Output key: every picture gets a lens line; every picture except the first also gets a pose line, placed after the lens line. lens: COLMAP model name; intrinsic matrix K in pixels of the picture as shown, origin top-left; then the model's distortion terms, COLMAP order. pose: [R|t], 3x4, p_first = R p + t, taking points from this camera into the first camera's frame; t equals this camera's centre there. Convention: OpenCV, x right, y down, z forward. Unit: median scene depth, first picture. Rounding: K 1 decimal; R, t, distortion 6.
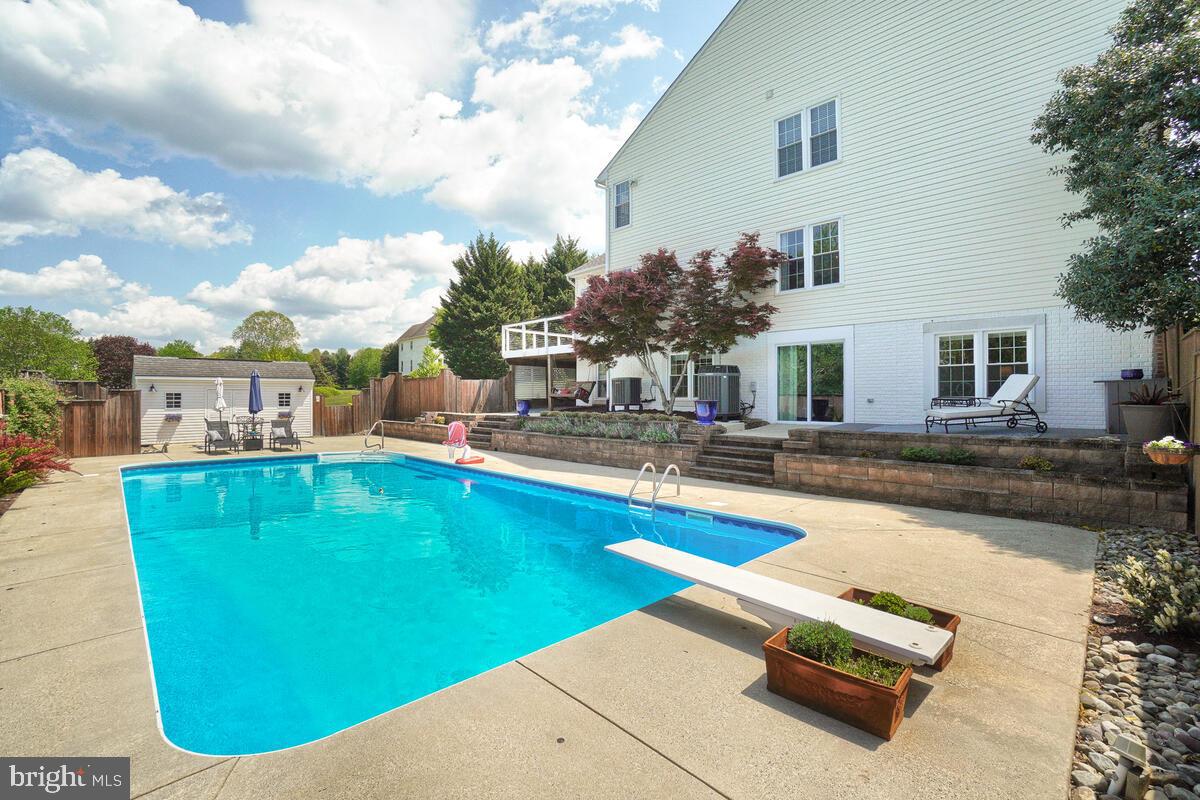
lens RADIAL K [[533.5, 0, 599.6], [0, 533.5, 392.7], [0, 0, 1]] dist [-0.029828, 0.000426]
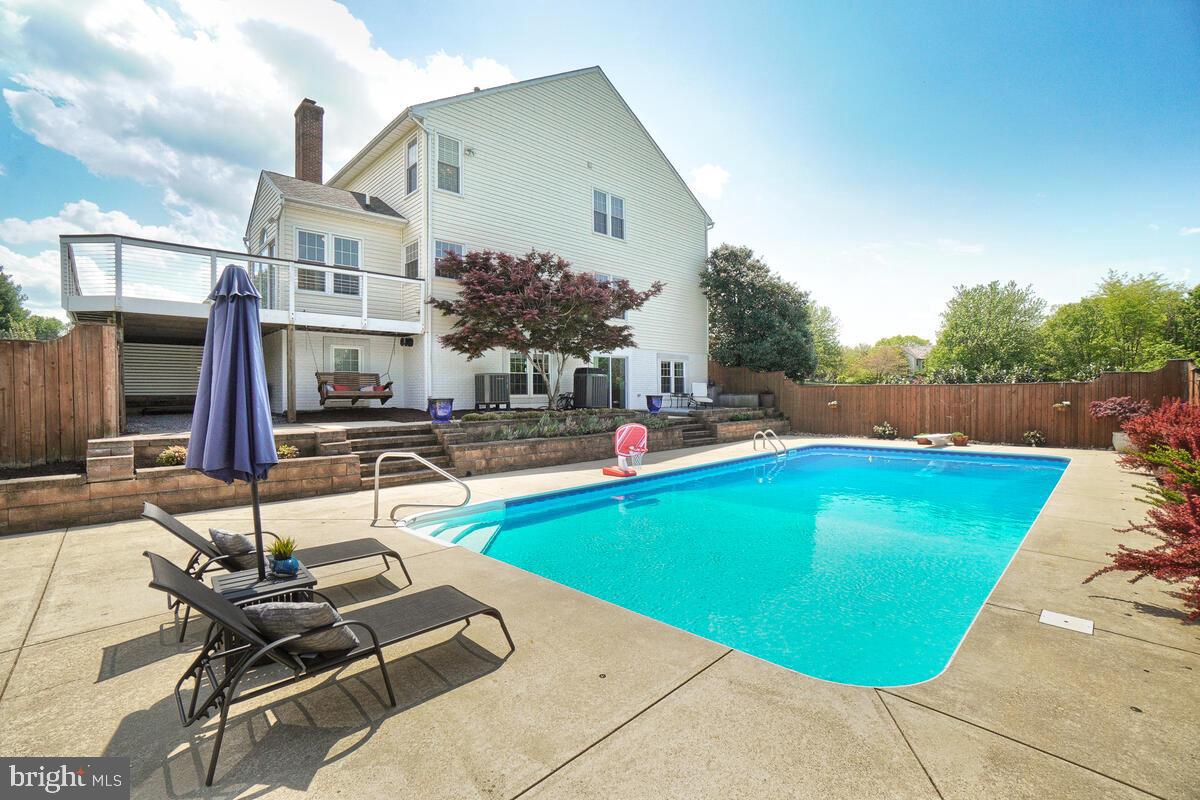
lens RADIAL K [[533.5, 0, 599.6], [0, 533.5, 392.7], [0, 0, 1]] dist [-0.029828, 0.000426]
pose [[-0.003616, -0.000491, 0.999993, -1.042185], [-0.000156, 1.000000, 0.000491, 0.005577], [-0.999993, -0.000154, -0.003616, 1.009703]]
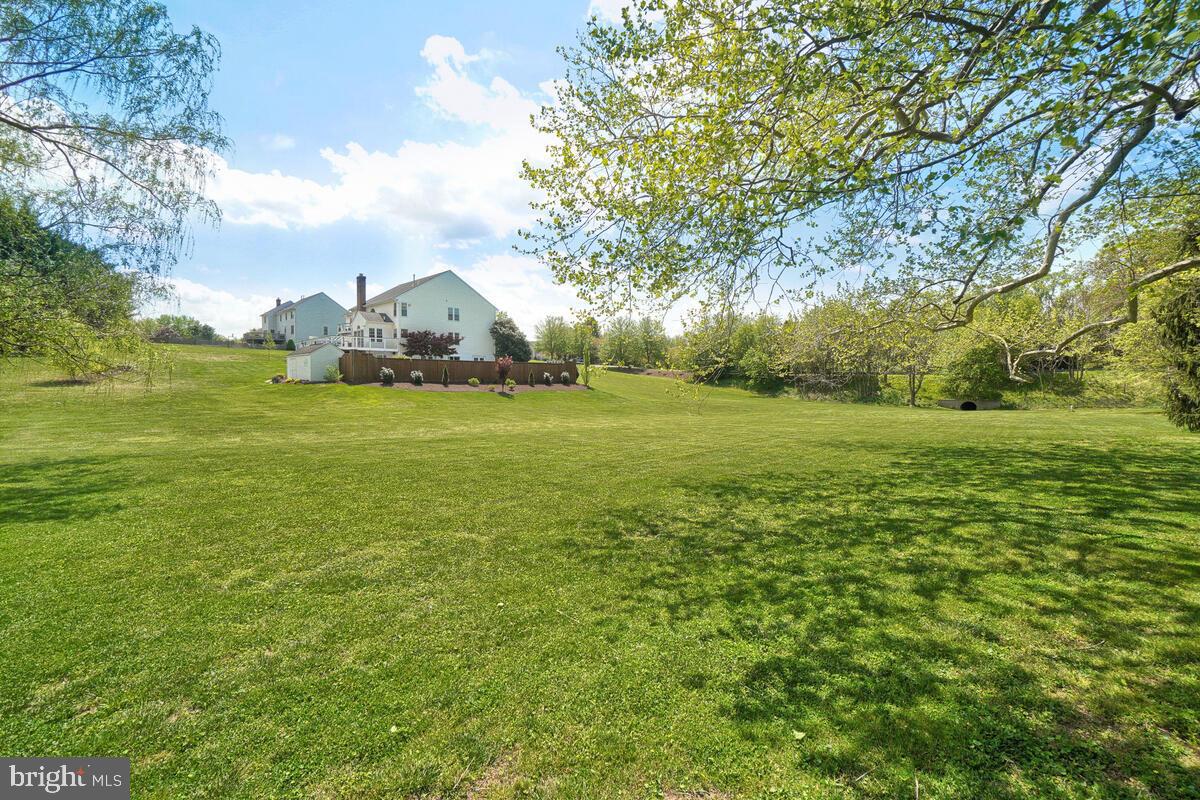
lens RADIAL K [[533.5, 0, 599.6], [0, 533.5, 392.7], [0, 0, 1]] dist [-0.029828, 0.000426]
pose [[-0.046473, -0.019414, 0.998731, -4.502519], [-0.007199, 0.999792, 0.019099, 0.138020], [-0.998894, -0.006302, -0.046603, -0.121379]]
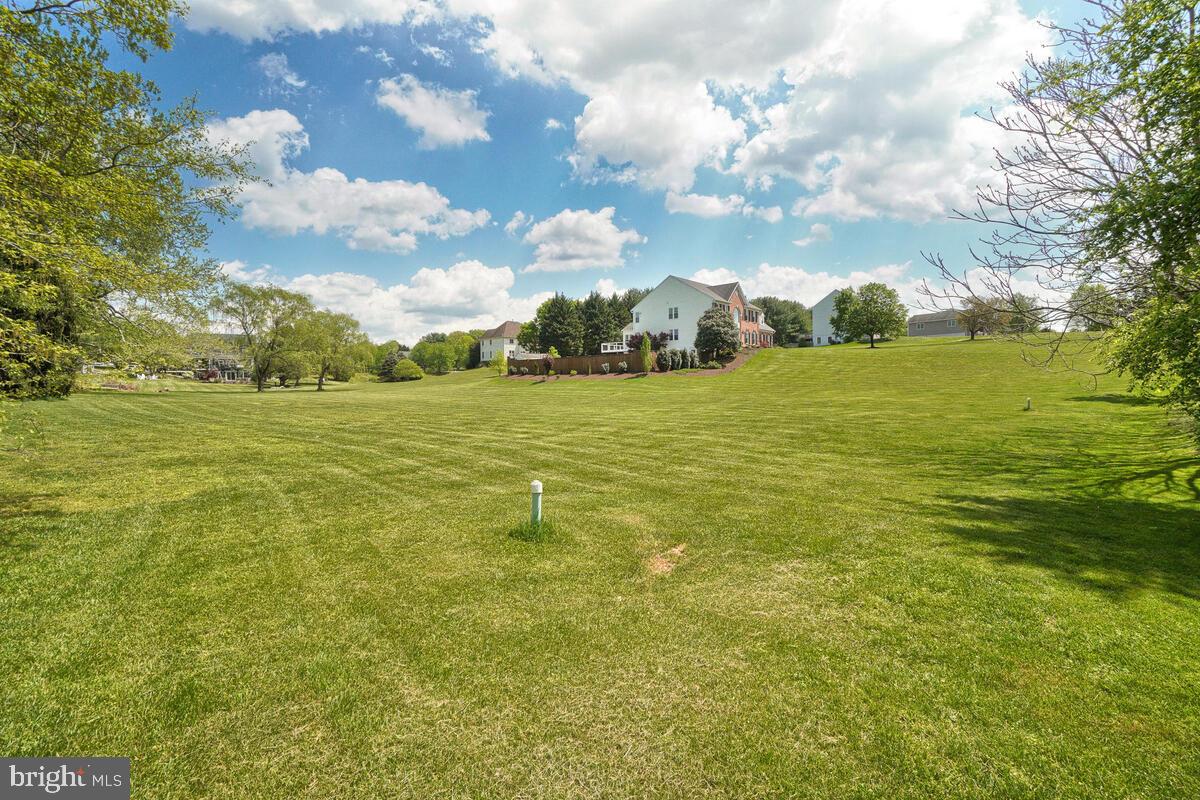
lens RADIAL K [[533.5, 0, 599.6], [0, 533.5, 392.7], [0, 0, 1]] dist [-0.029828, 0.000426]
pose [[0.998661, -0.002676, 0.051660, -0.642511], [0.001598, 0.999781, 0.020882, 0.219587], [-0.051704, -0.020772, 0.998446, -4.378910]]
